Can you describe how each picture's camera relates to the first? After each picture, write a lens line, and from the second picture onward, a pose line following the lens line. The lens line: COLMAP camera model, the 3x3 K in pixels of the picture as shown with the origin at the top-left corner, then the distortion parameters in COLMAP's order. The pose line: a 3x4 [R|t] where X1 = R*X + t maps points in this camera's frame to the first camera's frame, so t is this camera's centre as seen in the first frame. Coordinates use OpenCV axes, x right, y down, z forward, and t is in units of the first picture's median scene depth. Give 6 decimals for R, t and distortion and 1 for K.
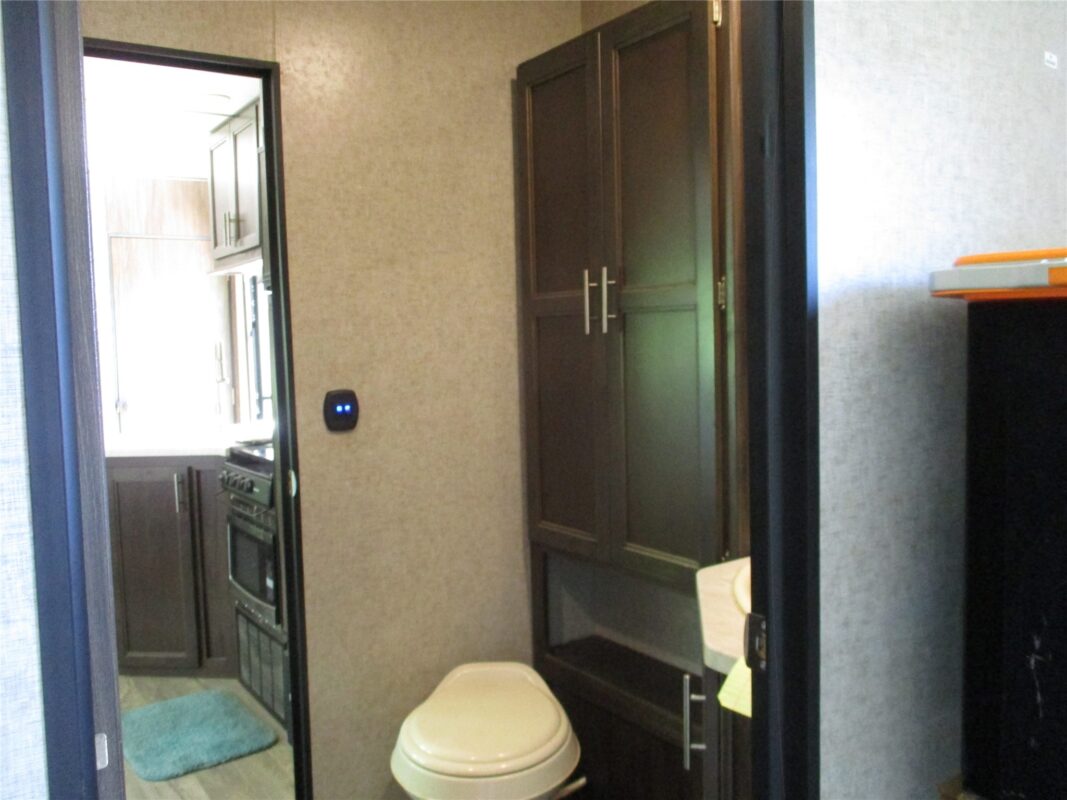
lens RADIAL K [[919.2, 0, 554.5], [0, 919.2, 398.6], [0, 0, 1]] dist [-0.004190, -0.001195]
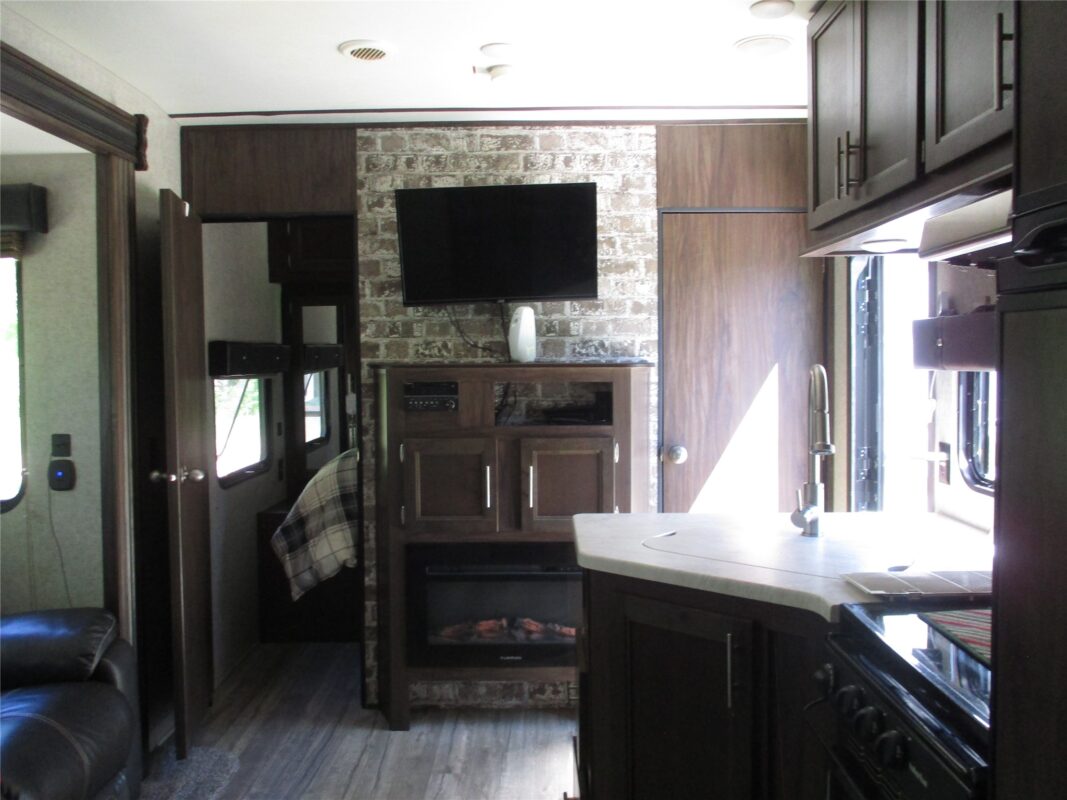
lens RADIAL K [[879.3, 0, 533.5], [0, 879.3, 373.8], [0, 0, 1]] dist [-0.040104, 0.013115]
pose [[0.810371, 0.031817, -0.585053, -0.165666], [-0.051489, 0.998529, -0.017016, -0.036806], [0.583651, 0.043913, 0.810816, 0.401929]]
